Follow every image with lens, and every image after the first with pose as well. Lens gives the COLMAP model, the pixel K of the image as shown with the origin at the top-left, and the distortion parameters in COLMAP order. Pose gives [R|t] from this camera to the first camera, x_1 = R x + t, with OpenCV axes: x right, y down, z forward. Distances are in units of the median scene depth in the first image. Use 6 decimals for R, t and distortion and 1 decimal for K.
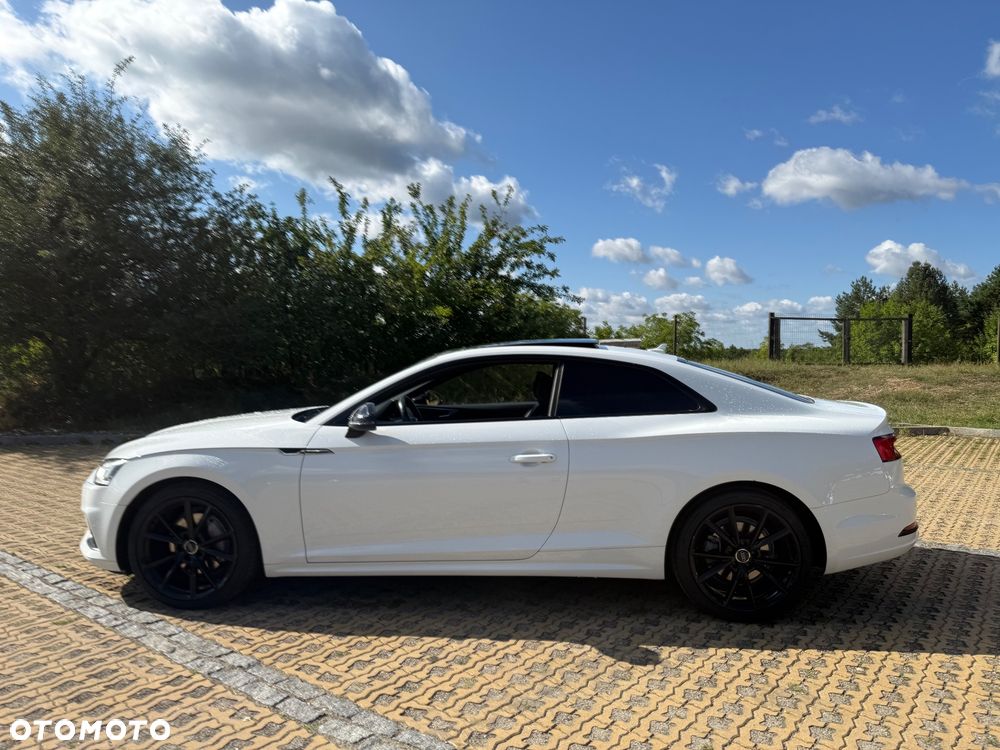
lens RADIAL K [[698.4, 0, 507.7], [0, 698.4, 389.4], [0, 0, 1]] dist [0.036142, -0.041792]
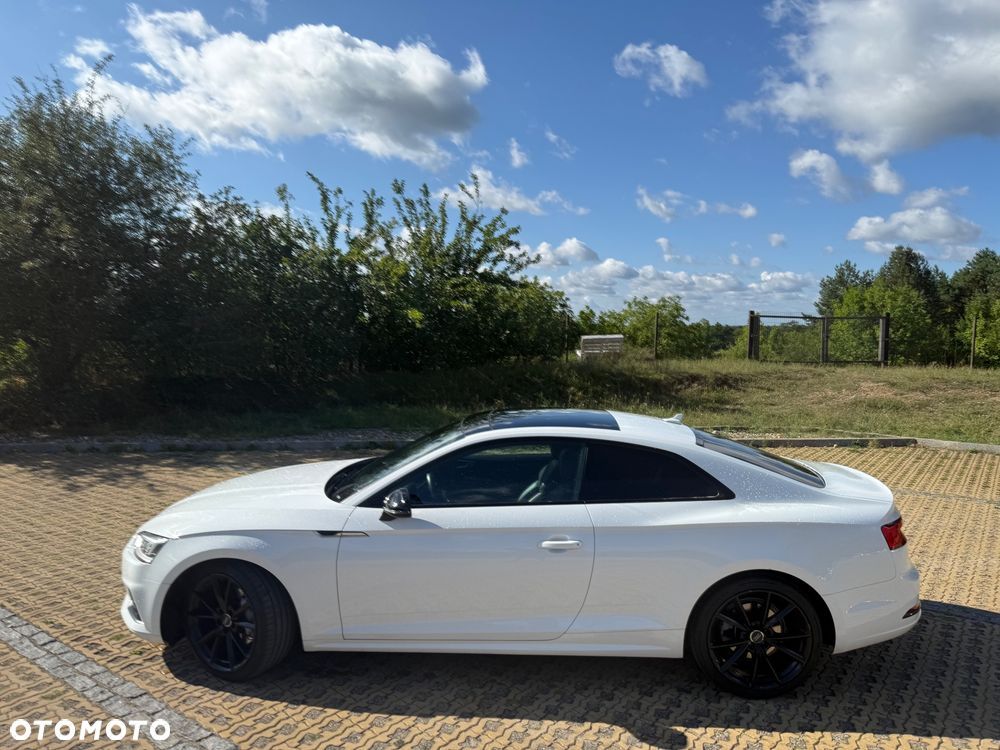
lens RADIAL K [[698.4, 0, 504.6], [0, 698.4, 378.9], [0, 0, 1]] dist [0.036142, -0.041792]
pose [[0.999876, 0.006622, 0.014267, 0.026560], [-0.006934, 0.999734, 0.021986, -0.149025], [-0.014118, -0.022083, 0.999656, -0.048326]]
